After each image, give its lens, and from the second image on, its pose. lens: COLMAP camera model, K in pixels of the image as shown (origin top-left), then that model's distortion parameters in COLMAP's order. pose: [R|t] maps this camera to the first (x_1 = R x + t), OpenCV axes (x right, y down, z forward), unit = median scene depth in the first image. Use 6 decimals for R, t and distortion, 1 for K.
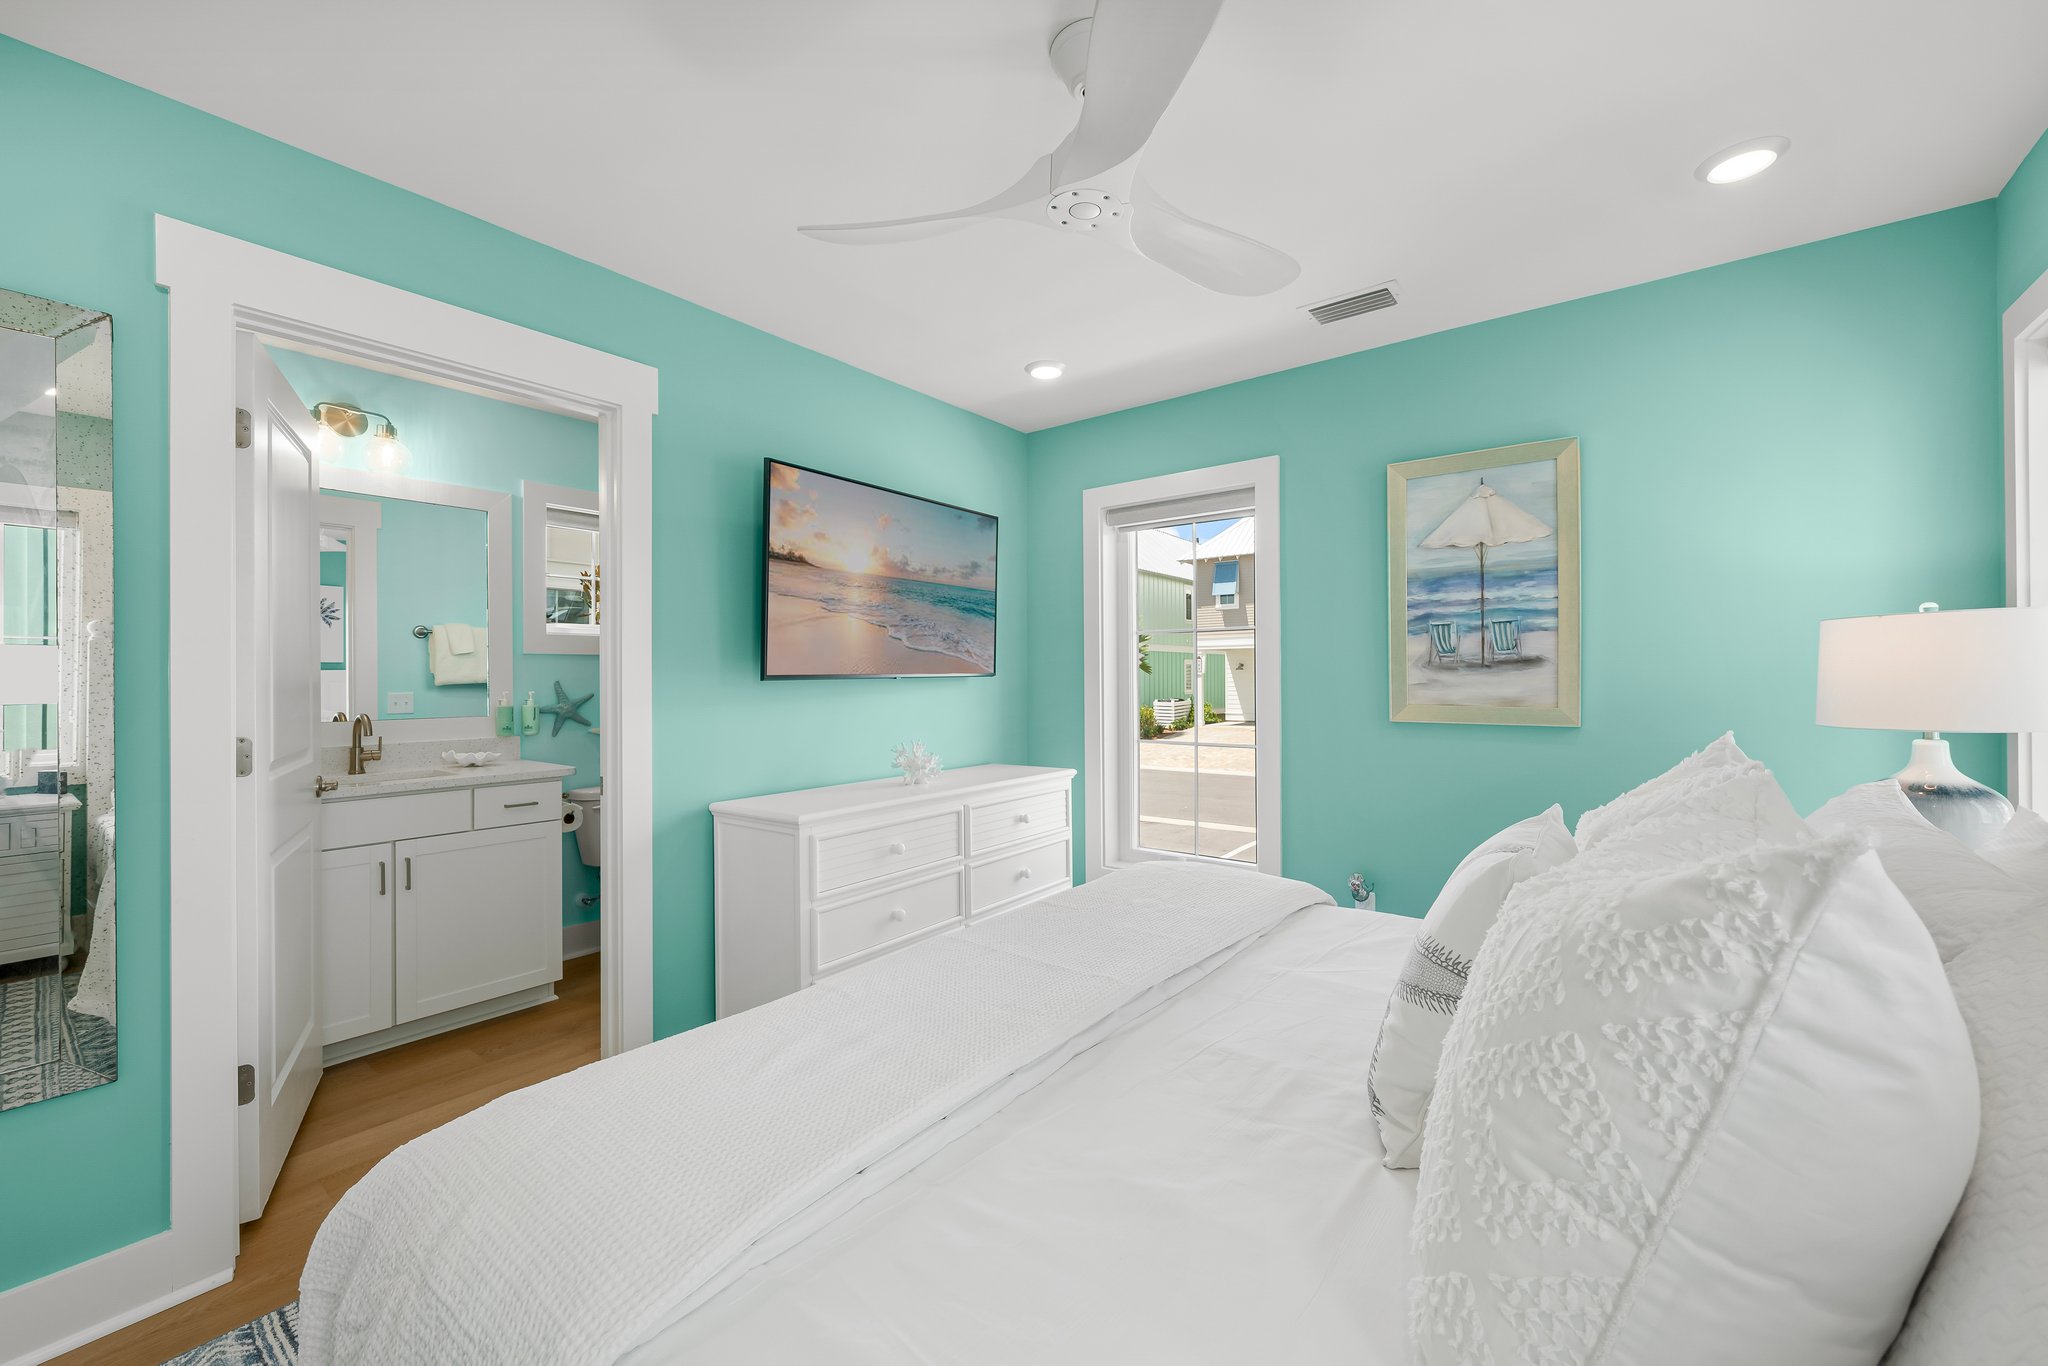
lens RADIAL K [[807.8, 0, 1018.7], [0, 807.8, 677.7], [0, 0, 1]] dist [-0.000534, -0.000374]
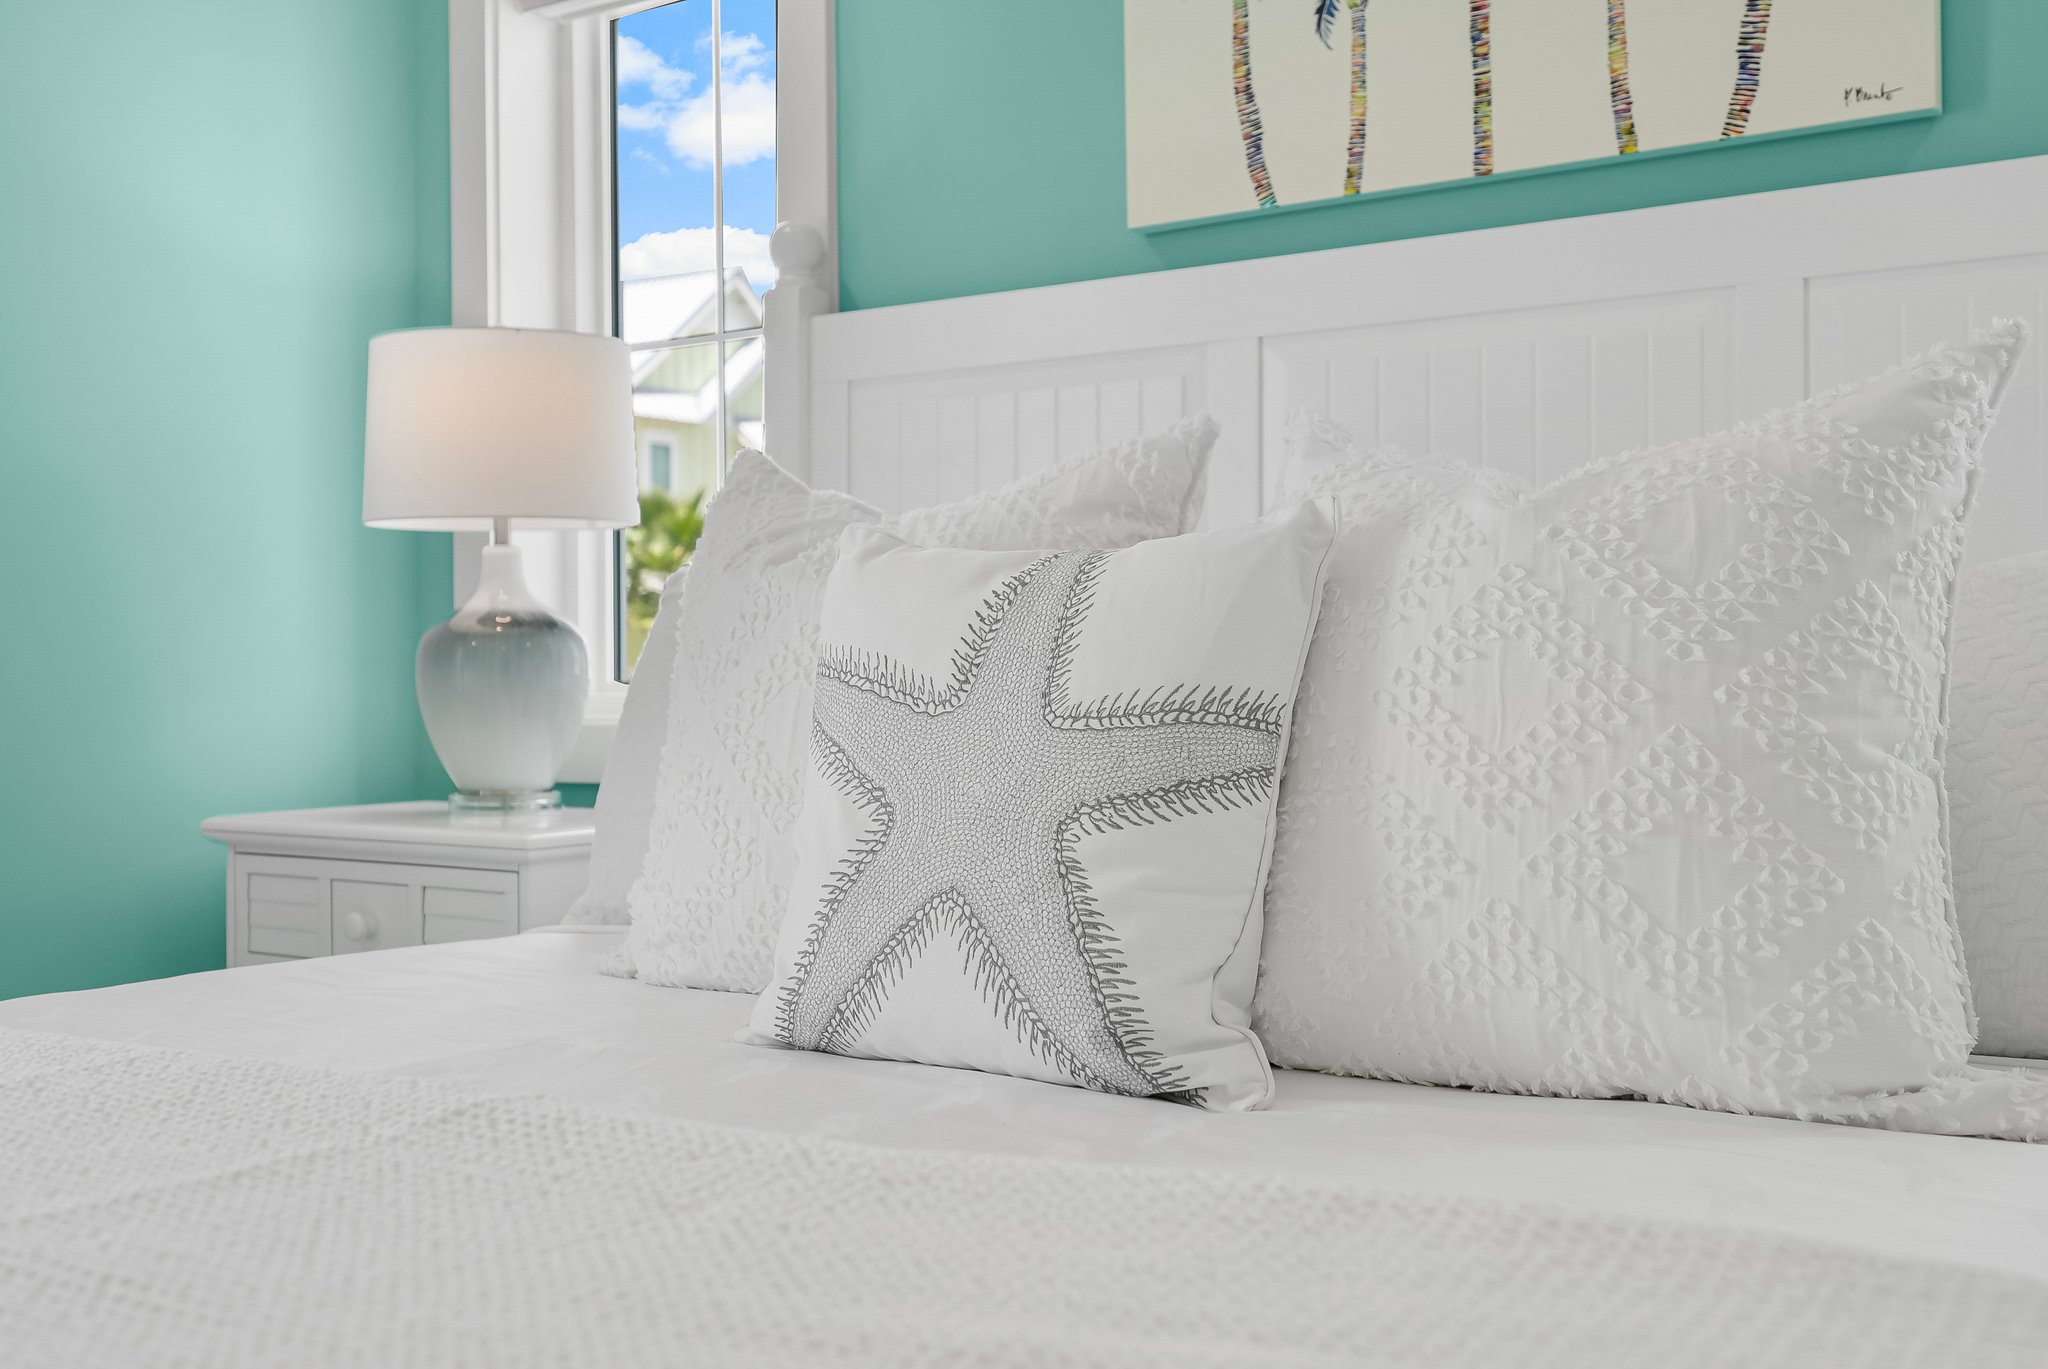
lens RADIAL K [[2028.5, 0, 1026.0], [0, 2028.5, 679.7], [0, 0, 1]] dist [0.000817, 0.007841]
pose [[-0.061126, 0.000534, 0.998130, -1.361981], [0.008890, 0.999960, 0.000009, 0.531922], [-0.998090, 0.008874, -0.061128, 1.993525]]
